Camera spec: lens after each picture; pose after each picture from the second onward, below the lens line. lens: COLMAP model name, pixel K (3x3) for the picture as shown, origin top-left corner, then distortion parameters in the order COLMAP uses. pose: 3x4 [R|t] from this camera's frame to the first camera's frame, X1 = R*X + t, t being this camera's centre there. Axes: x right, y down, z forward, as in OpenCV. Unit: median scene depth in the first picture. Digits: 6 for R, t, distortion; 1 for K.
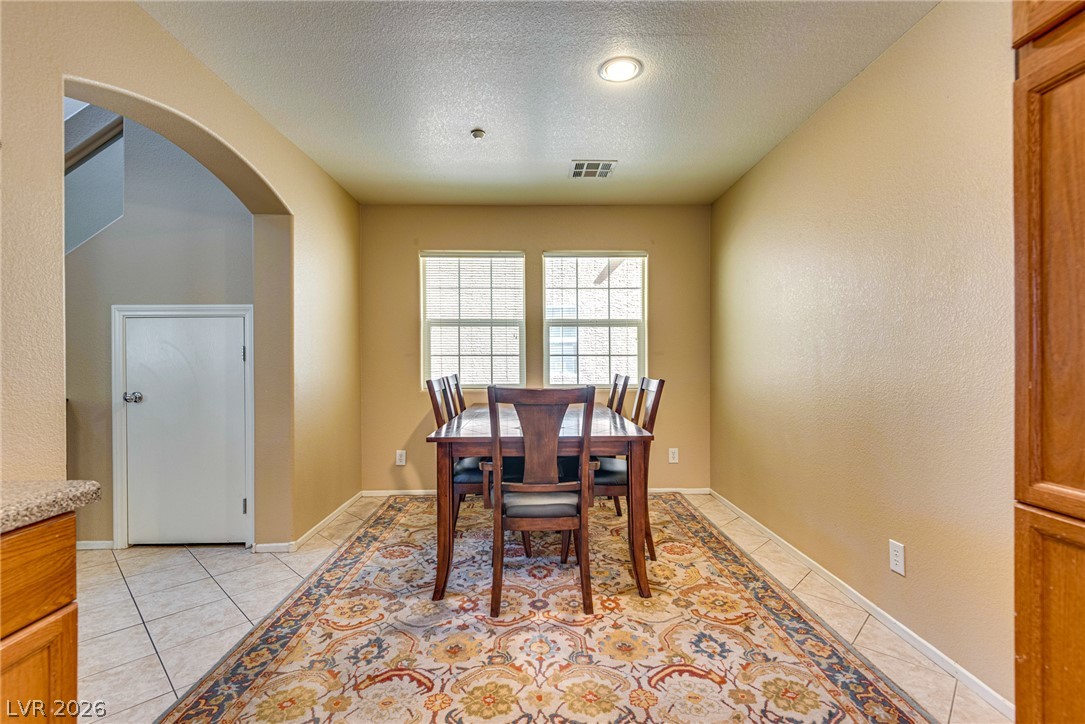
lens RADIAL K [[503.2, 0, 542.5], [0, 503.2, 362.0], [0, 0, 1]] dist [0.041267, -0.047678]
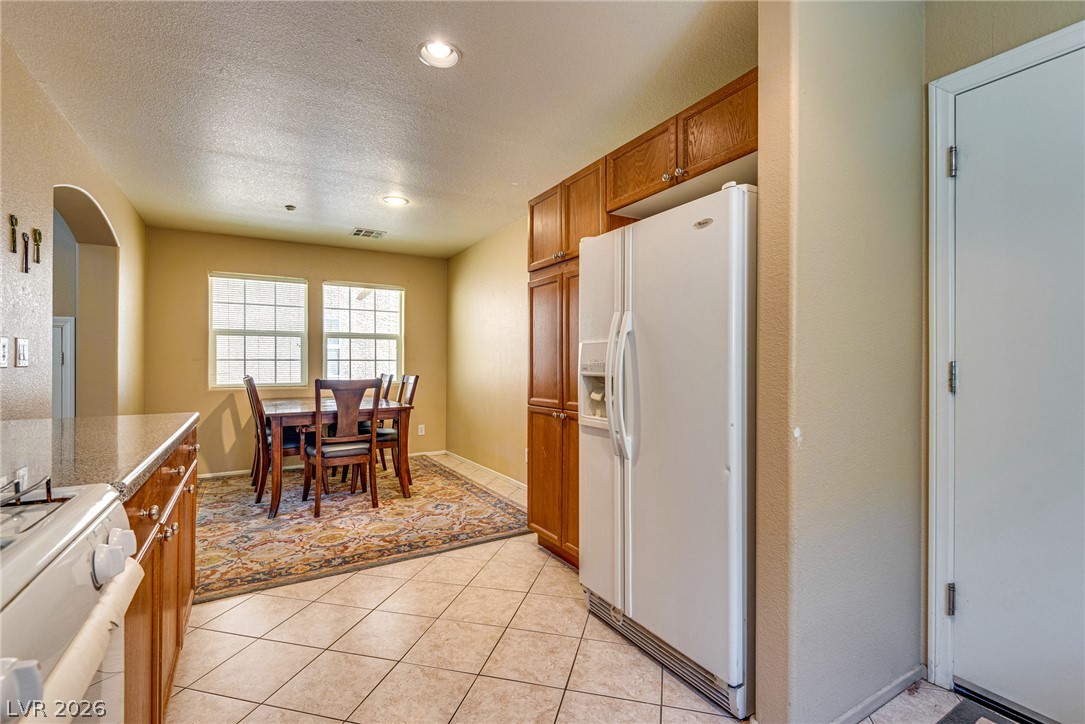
lens RADIAL K [[496.4, 0, 545.8], [0, 496.4, 356.5], [0, 0, 1]] dist [0.000380, -0.000344]
pose [[0.873966, 0.010068, 0.485882, -0.202698], [-0.000930, 0.999818, -0.019045, 0.002196], [-0.485986, 0.016193, 0.873817, -0.689330]]
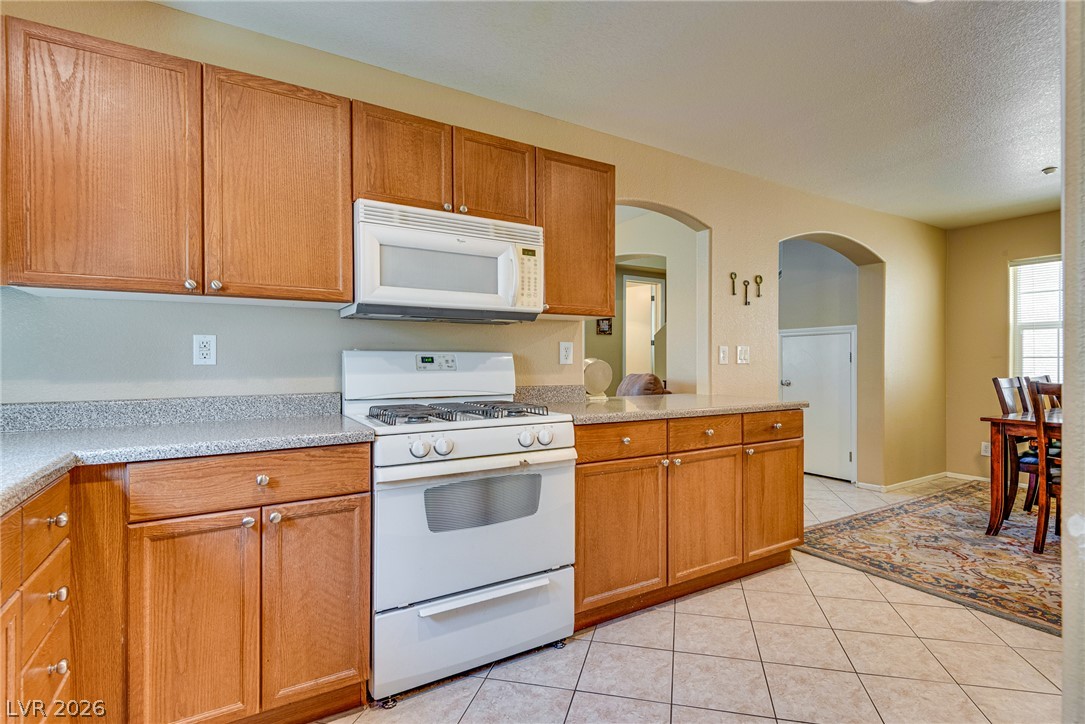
lens RADIAL K [[512.0, 0, 564.7], [0, 512.0, 361.1], [0, 0, 1]] dist [-0.000570, -0.000902]
pose [[0.515818, 0.004969, -0.856684, 0.359312], [-0.006318, 0.999978, 0.001996, -0.002602], [0.856675, 0.004383, 0.515838, -0.666684]]
